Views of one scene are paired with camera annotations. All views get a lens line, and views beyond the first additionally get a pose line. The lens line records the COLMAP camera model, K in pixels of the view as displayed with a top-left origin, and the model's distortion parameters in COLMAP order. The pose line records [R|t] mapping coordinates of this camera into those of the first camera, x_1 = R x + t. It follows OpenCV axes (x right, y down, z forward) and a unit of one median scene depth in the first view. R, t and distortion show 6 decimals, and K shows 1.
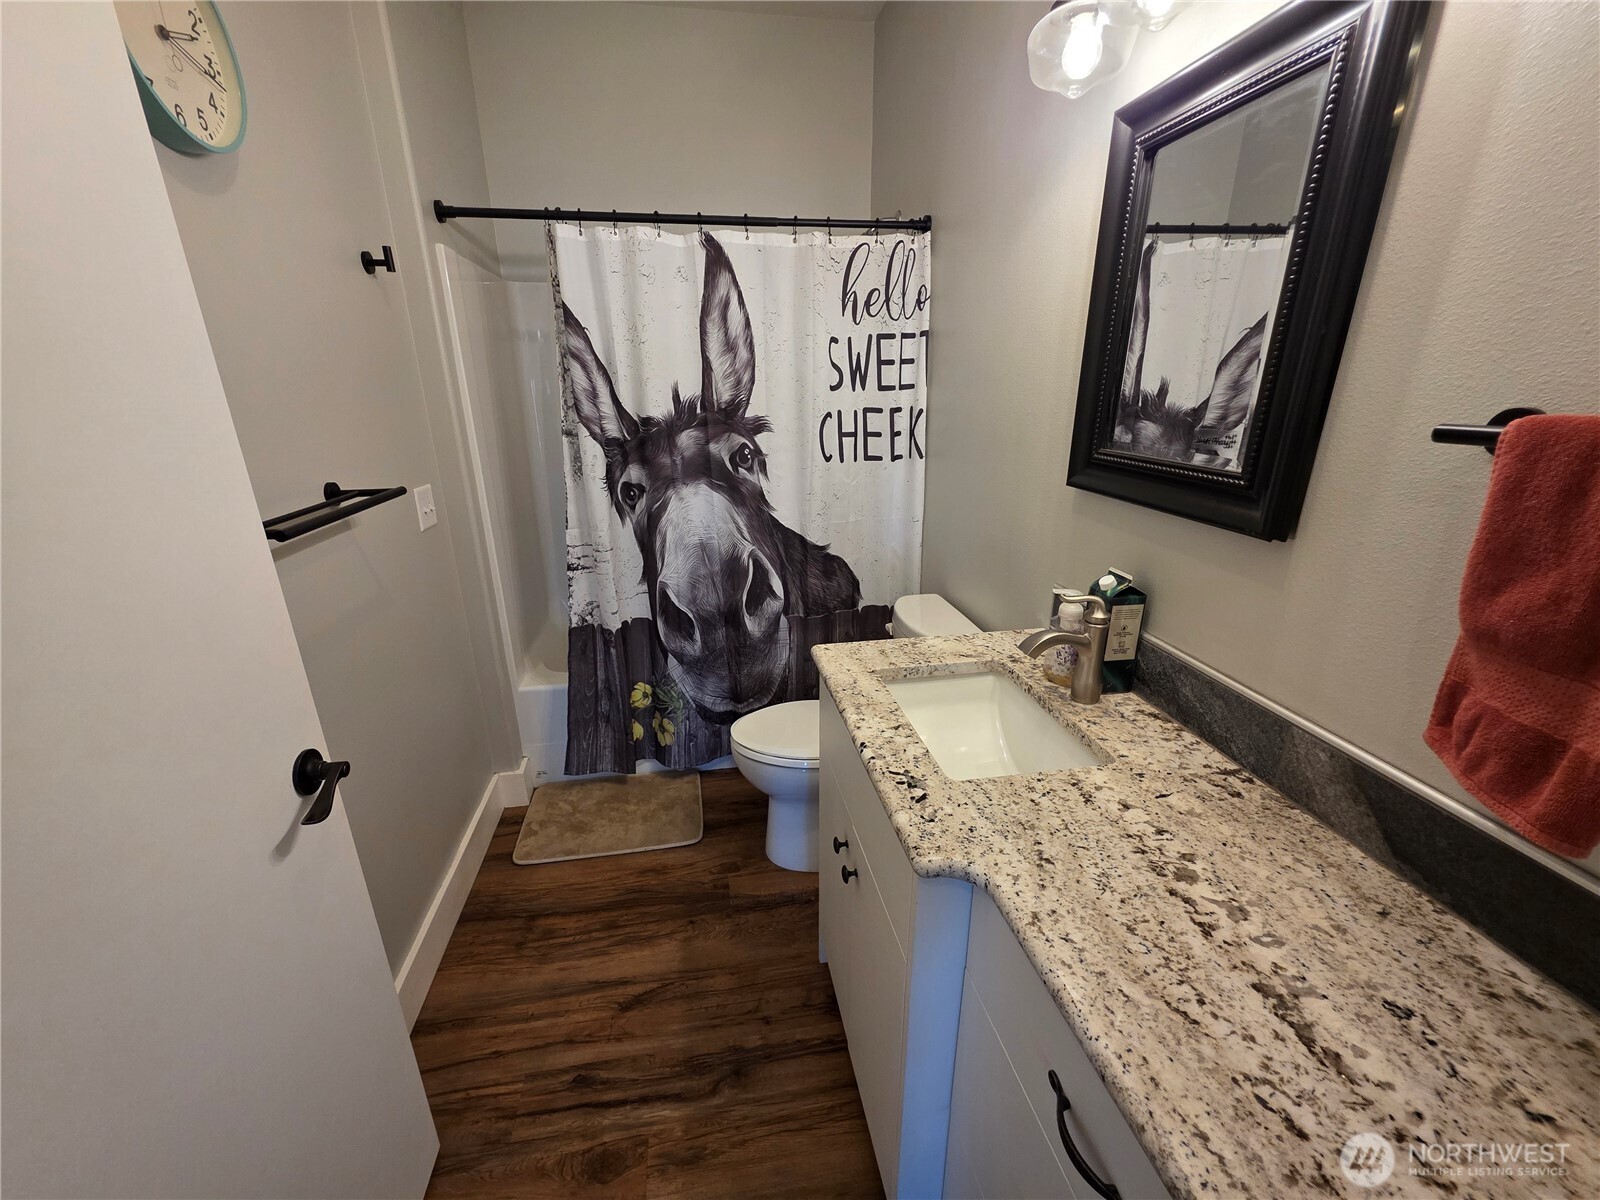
lens RADIAL K [[638.0, 0, 798.5], [0, 638.0, 605.5], [0, 0, 1]] dist [0.001949, -0.000267]
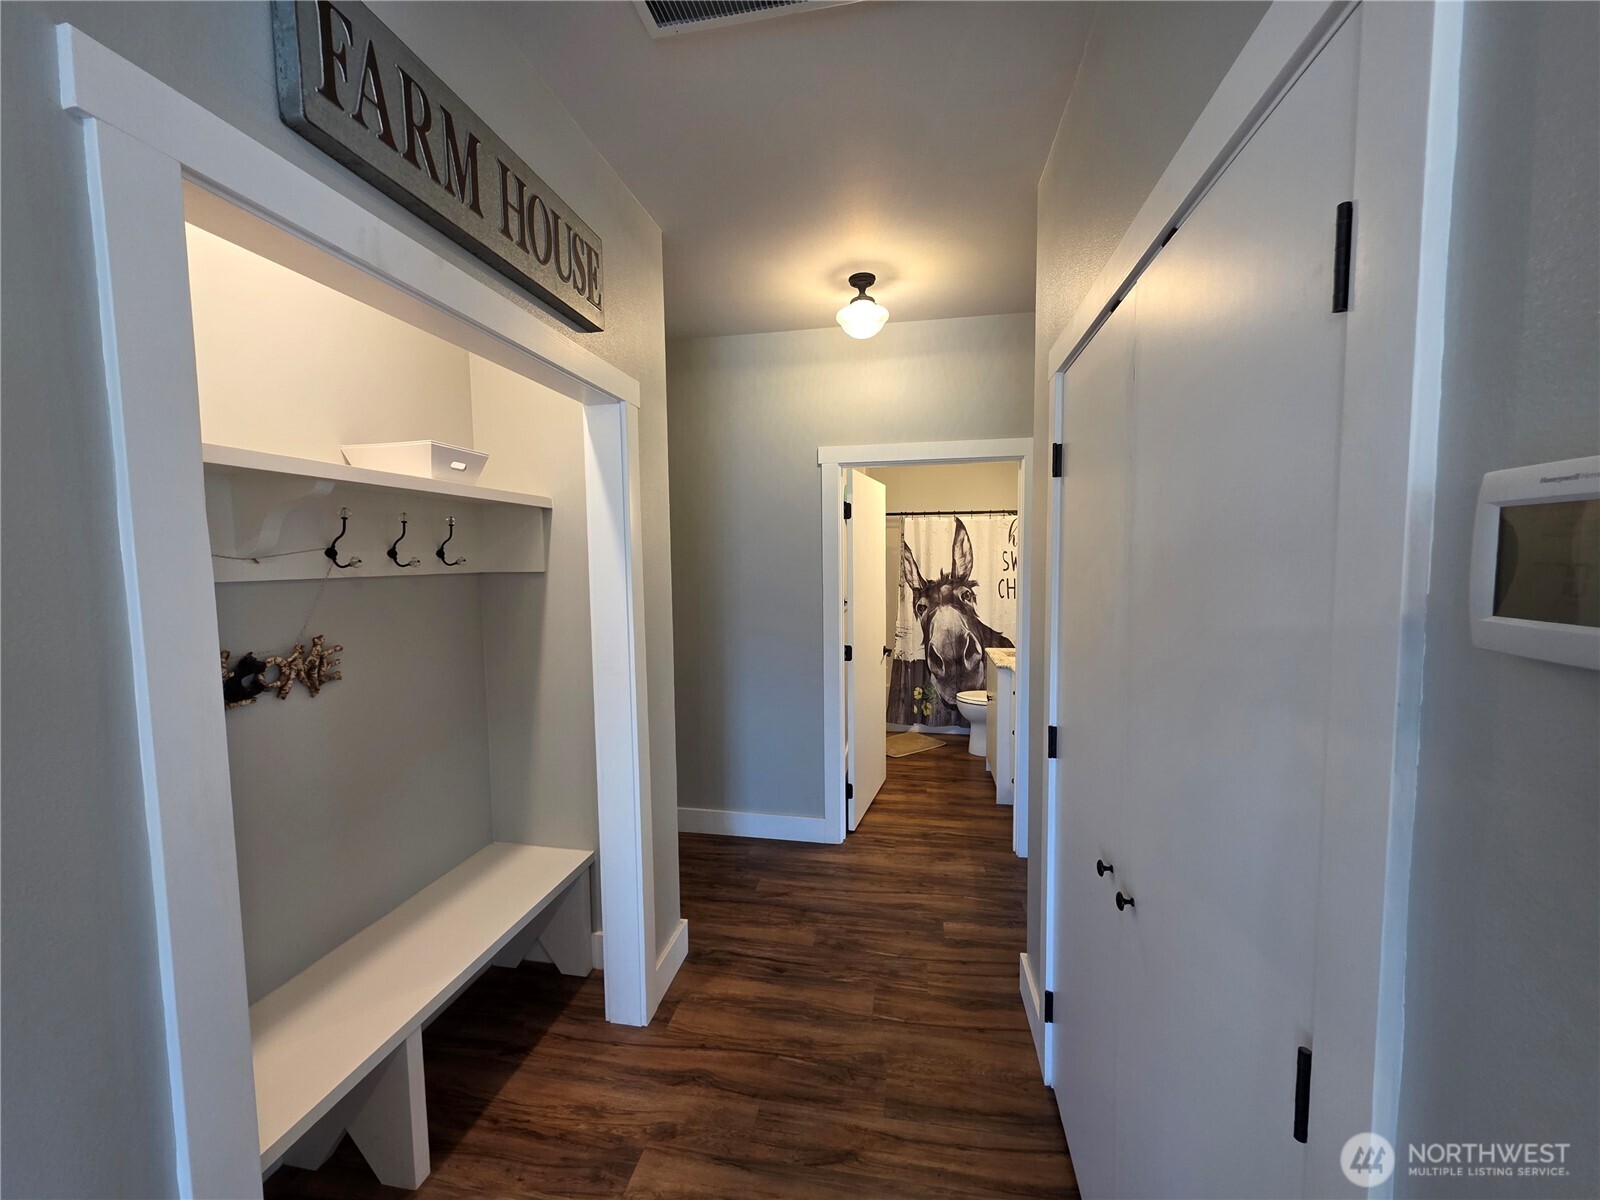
lens RADIAL K [[638.0, 0, 795.5], [0, 638.0, 602.6], [0, 0, 1]] dist [0.001949, -0.000267]
pose [[0.936382, 0.022724, -0.350247, 0.165648], [-0.108728, 0.967594, -0.227904, 0.448347], [0.333718, 0.251487, 0.908508, -1.531552]]
